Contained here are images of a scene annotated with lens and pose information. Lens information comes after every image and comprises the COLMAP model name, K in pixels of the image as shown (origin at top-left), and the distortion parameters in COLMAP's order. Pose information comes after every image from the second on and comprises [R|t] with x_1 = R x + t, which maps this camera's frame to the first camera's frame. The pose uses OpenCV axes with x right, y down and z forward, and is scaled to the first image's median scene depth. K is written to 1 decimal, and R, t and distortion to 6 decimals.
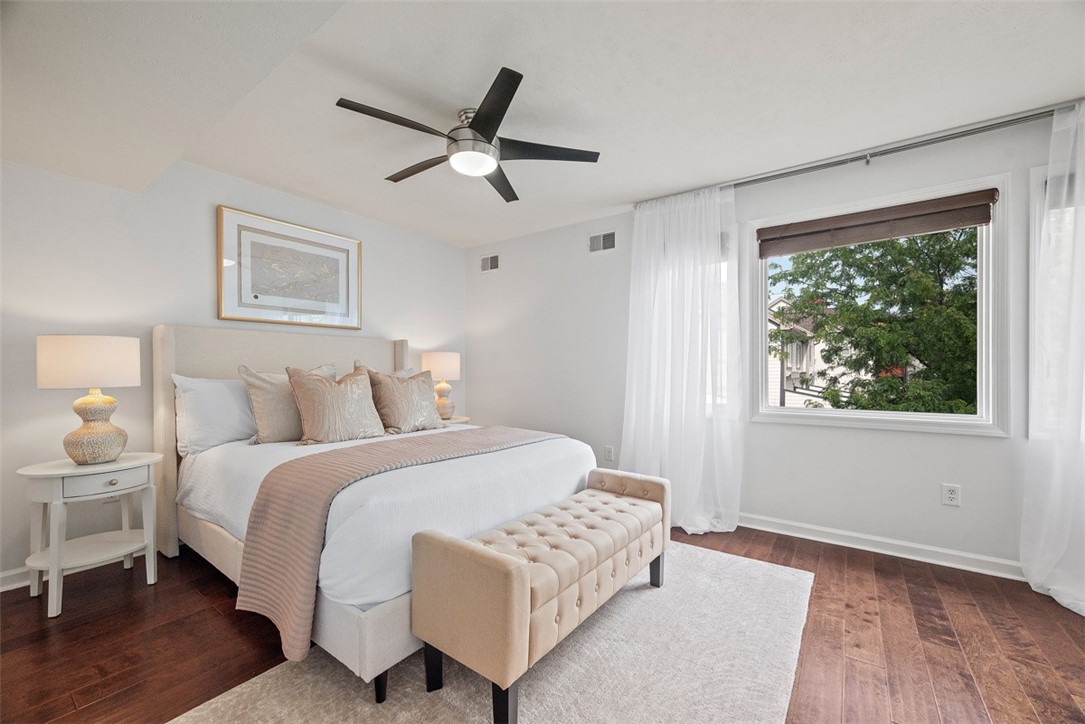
lens RADIAL K [[426.8, 0, 543.8], [0, 426.8, 369.4], [0, 0, 1]] dist [-0.001998, -0.000333]
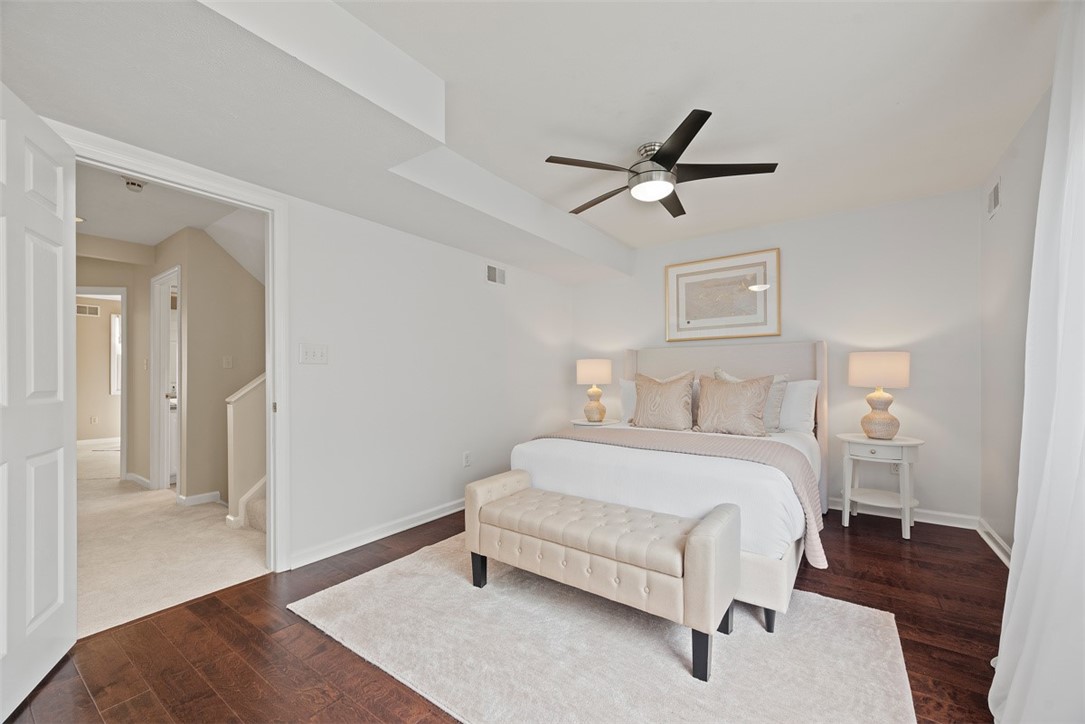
lens RADIAL K [[426.8, 0, 544.4], [0, 426.8, 369.9], [0, 0, 1]] dist [-0.001998, -0.000333]
pose [[0.023491, -0.006446, -0.999703, 0.677499], [0.009789, 0.999933, -0.006217, -0.011015], [0.999676, -0.009640, 0.023553, 0.481699]]
